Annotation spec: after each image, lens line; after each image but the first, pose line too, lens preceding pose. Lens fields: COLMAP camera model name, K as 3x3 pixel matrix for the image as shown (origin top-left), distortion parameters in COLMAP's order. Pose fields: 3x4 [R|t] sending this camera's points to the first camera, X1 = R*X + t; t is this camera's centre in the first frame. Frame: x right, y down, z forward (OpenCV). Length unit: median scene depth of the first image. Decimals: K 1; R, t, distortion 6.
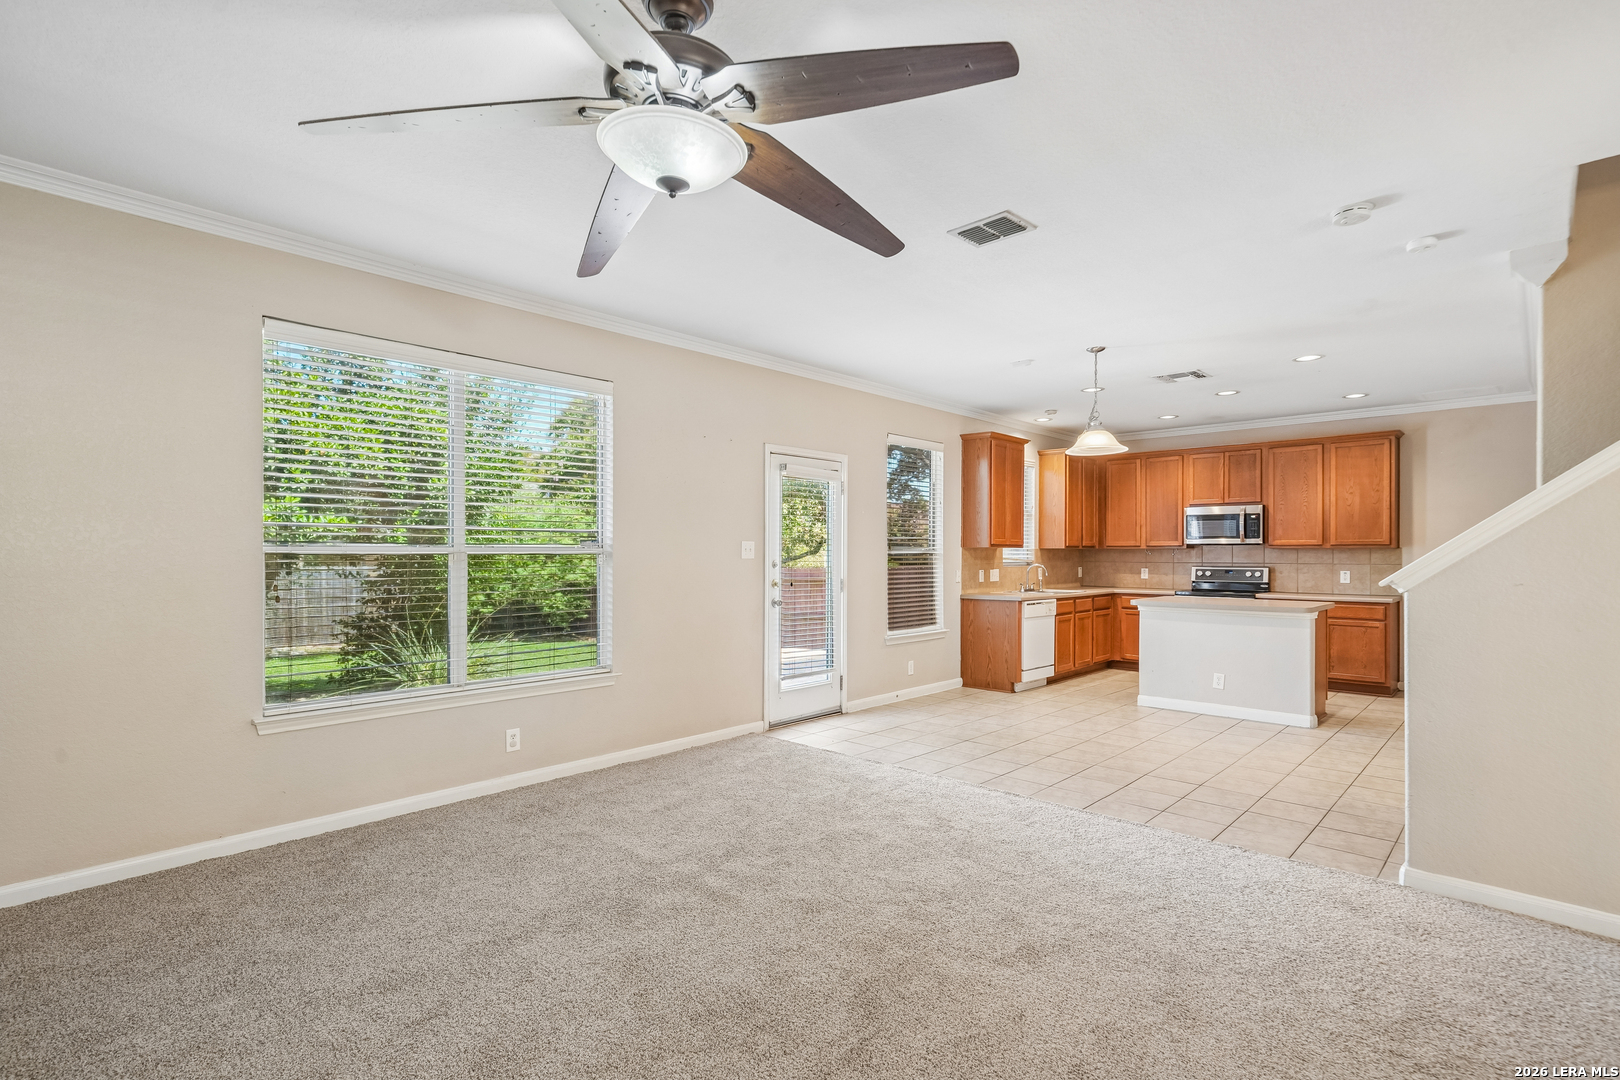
lens RADIAL K [[785.9, 0, 804.5], [0, 785.9, 540.1], [0, 0, 1]] dist [0.013264, 0.000077]
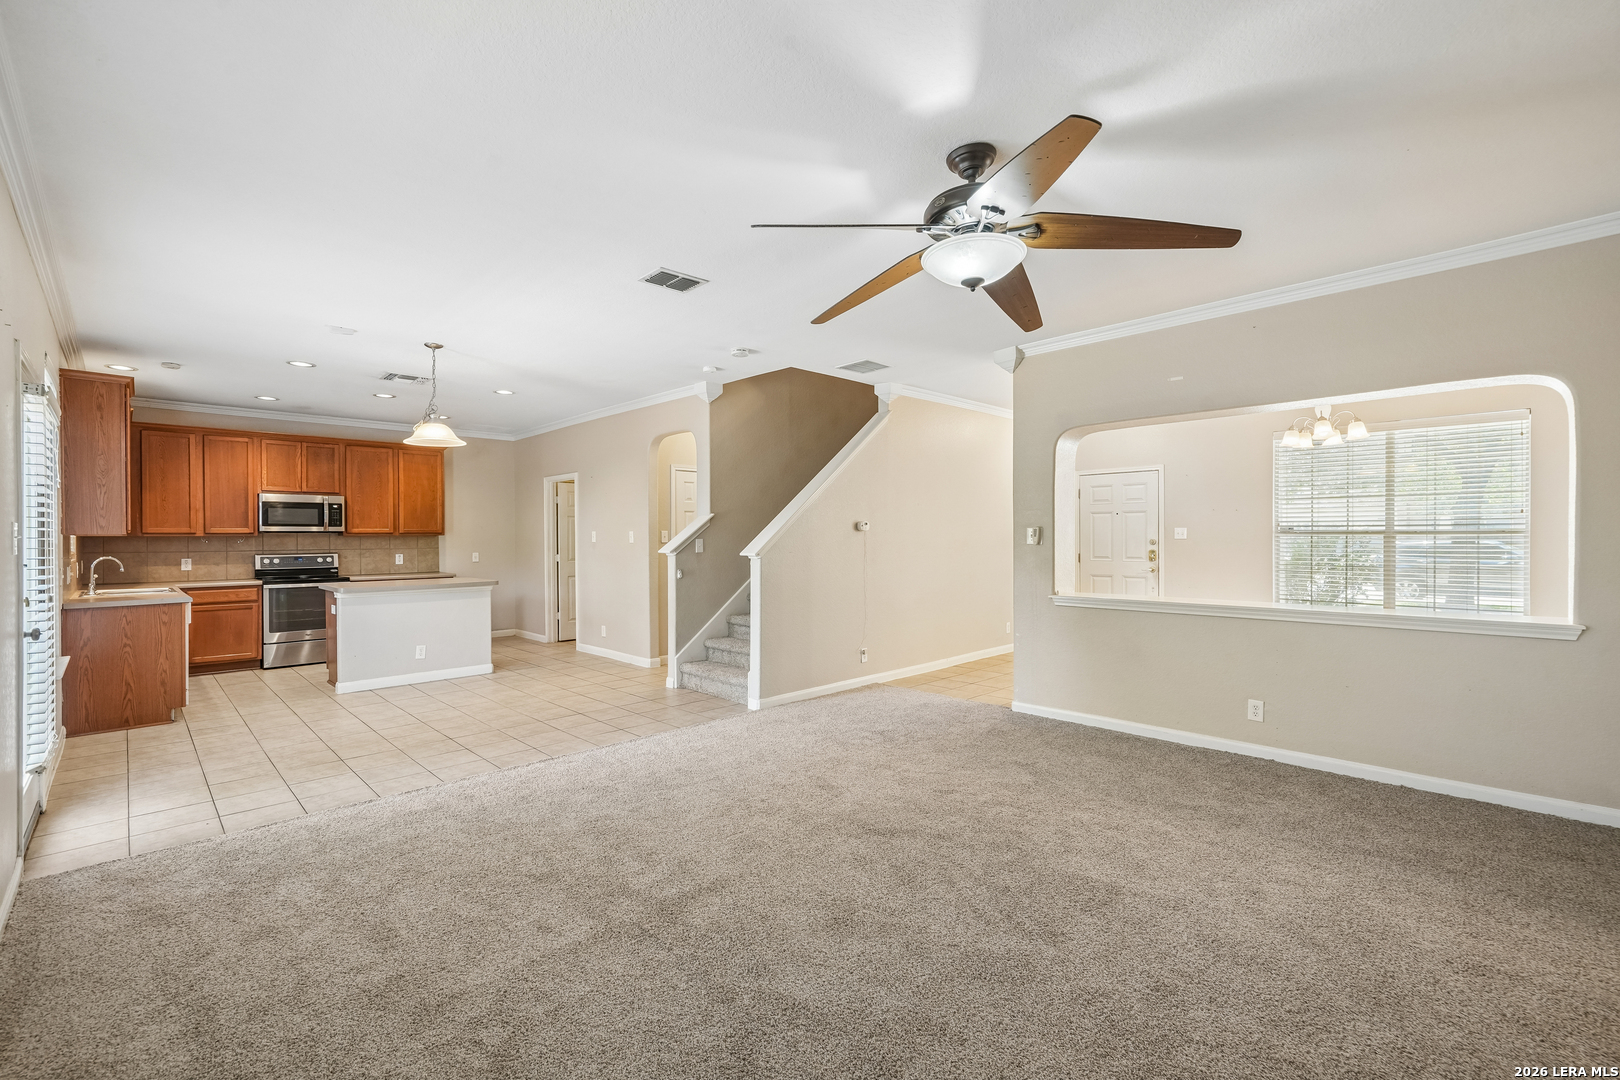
lens RADIAL K [[701.0, 0, 806.4], [0, 701.0, 541.9], [0, 0, 1]] dist [0.000972, 0.000057]
pose [[0.035987, -0.008897, 0.999313, -0.433668], [-0.011195, 0.999894, 0.009305, 0.002868], [-0.999290, -0.011522, 0.035883, 0.375490]]
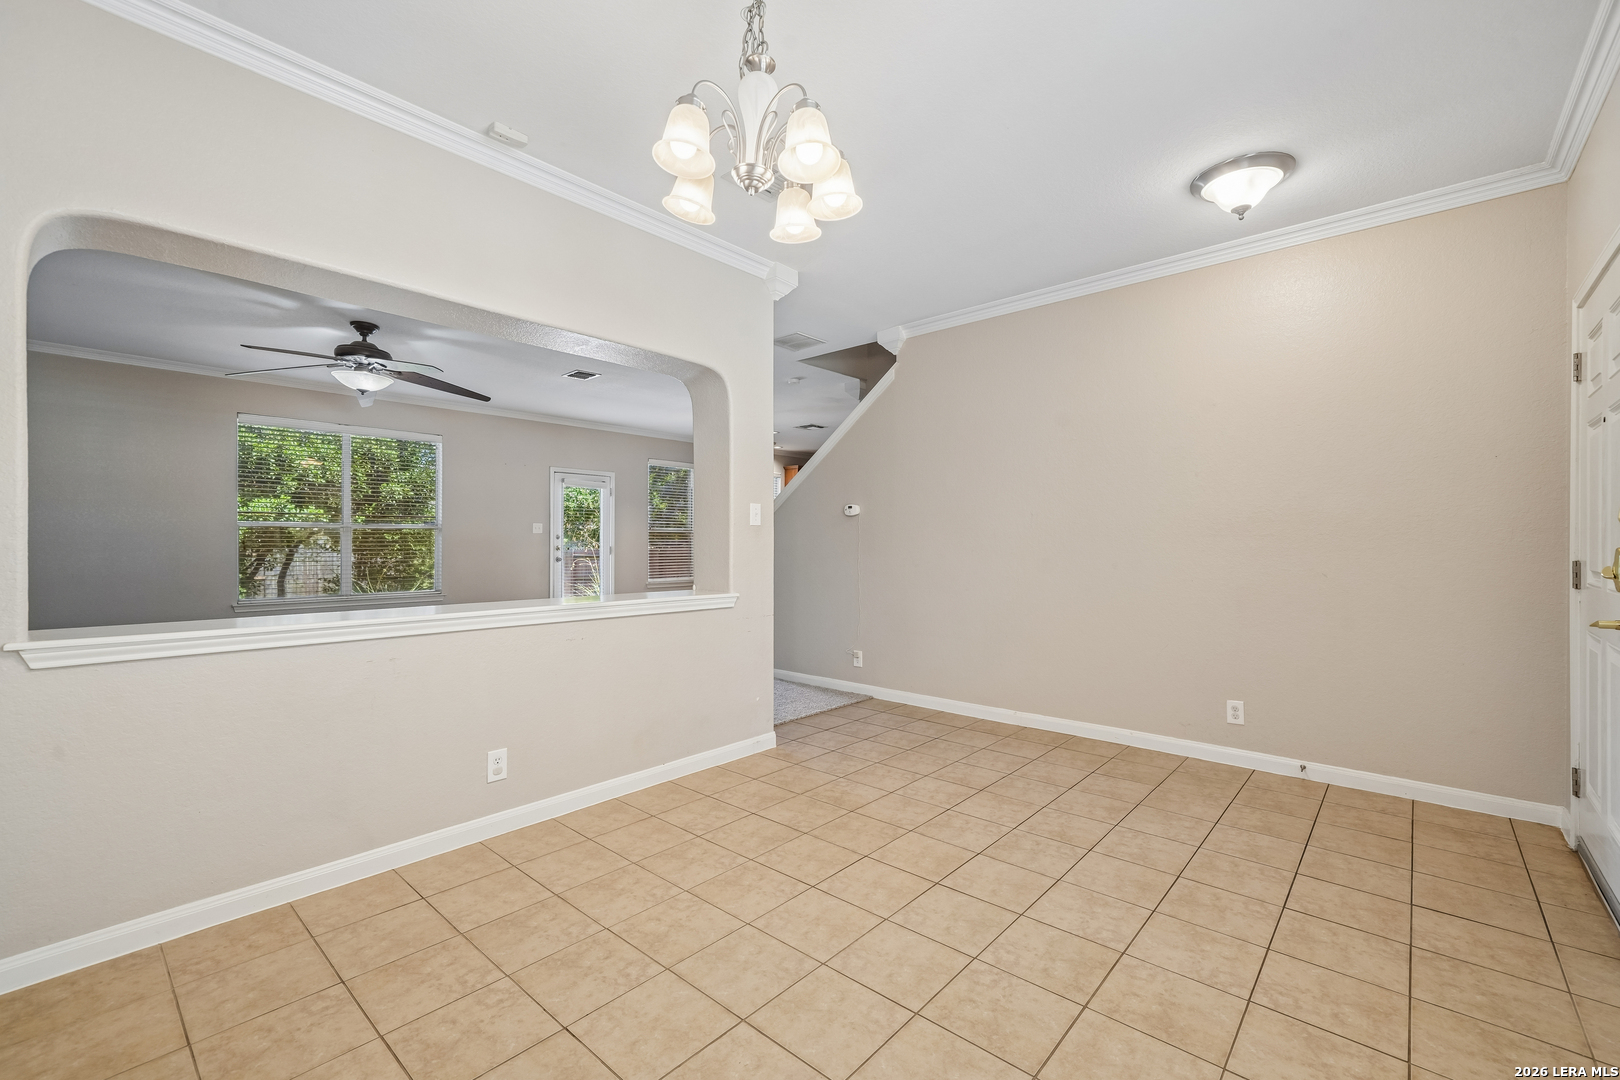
lens RADIAL K [[701.0, 0, 812.3], [0, 701.0, 540.3], [0, 0, 1]] dist [0.000972, 0.000057]
pose [[0.999483, -0.001817, 0.032089, 0.401231], [0.001401, 0.999915, 0.012973, 0.016393], [-0.032110, -0.012921, 0.999401, -0.475017]]
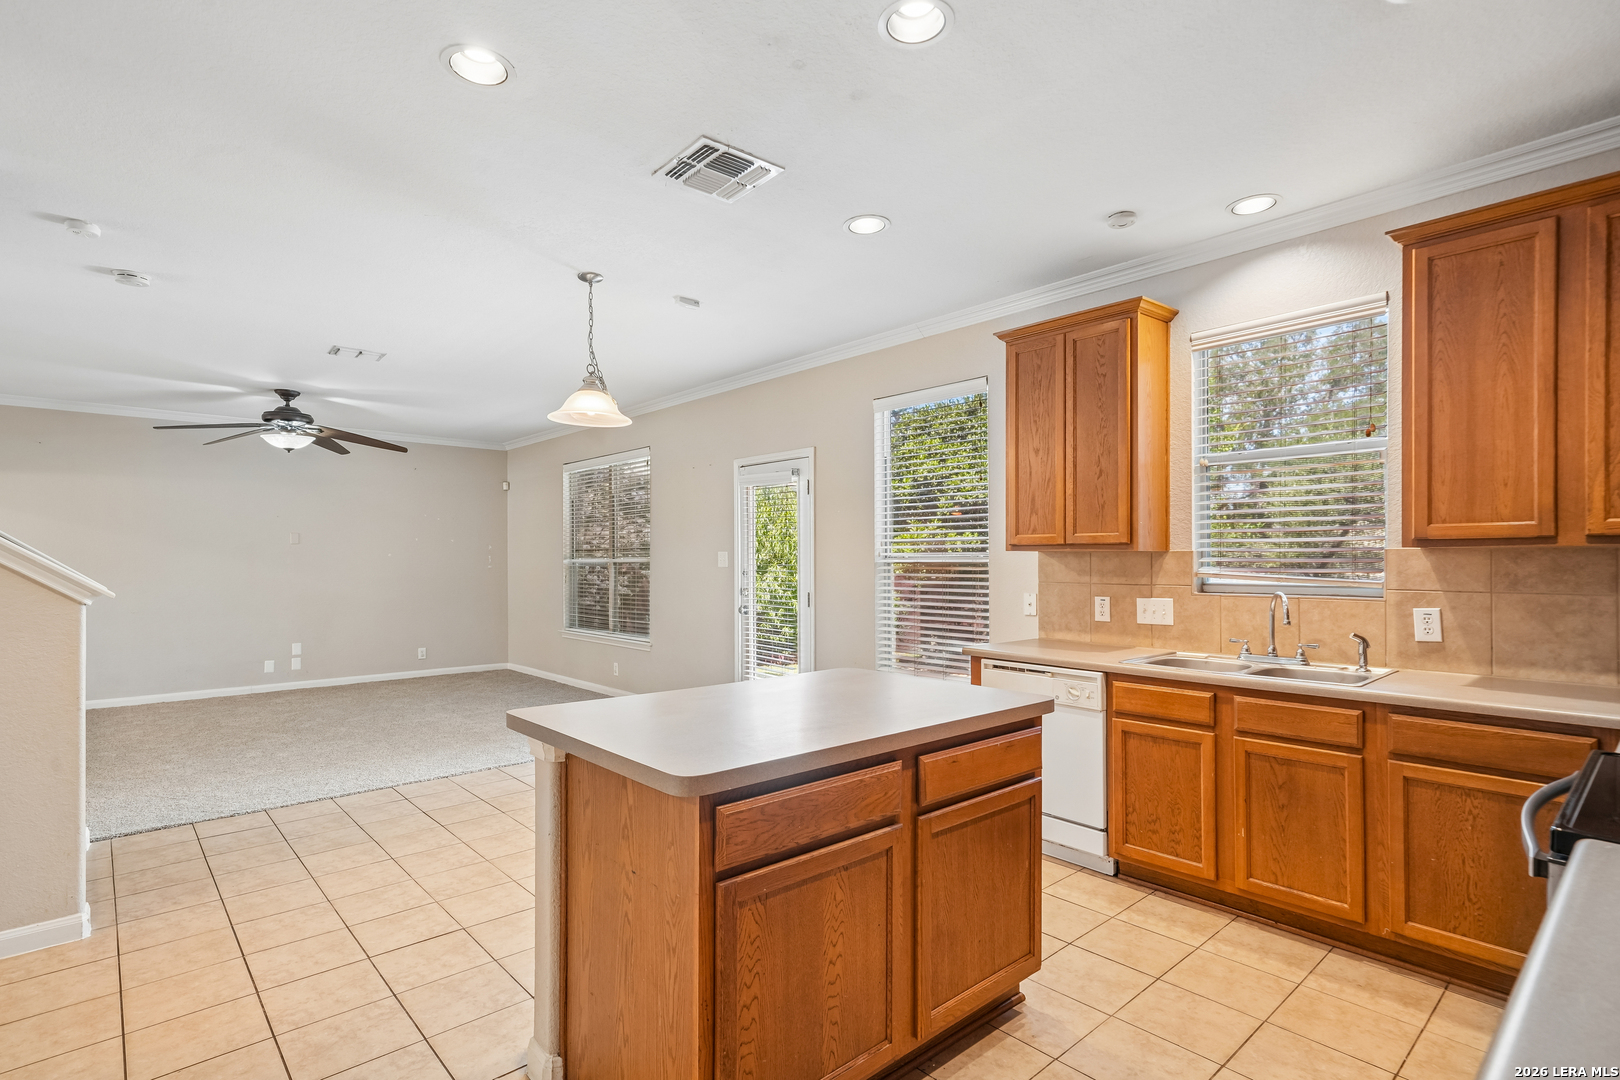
lens RADIAL K [[785.9, 0, 810.0], [0, 785.9, 555.1], [0, 0, 1]] dist [0.013264, 0.000077]
pose [[-0.084270, -0.007352, -0.996416, 0.847377], [0.018412, 0.999791, -0.008934, 0.015385], [0.996273, -0.019099, -0.084117, 1.000367]]
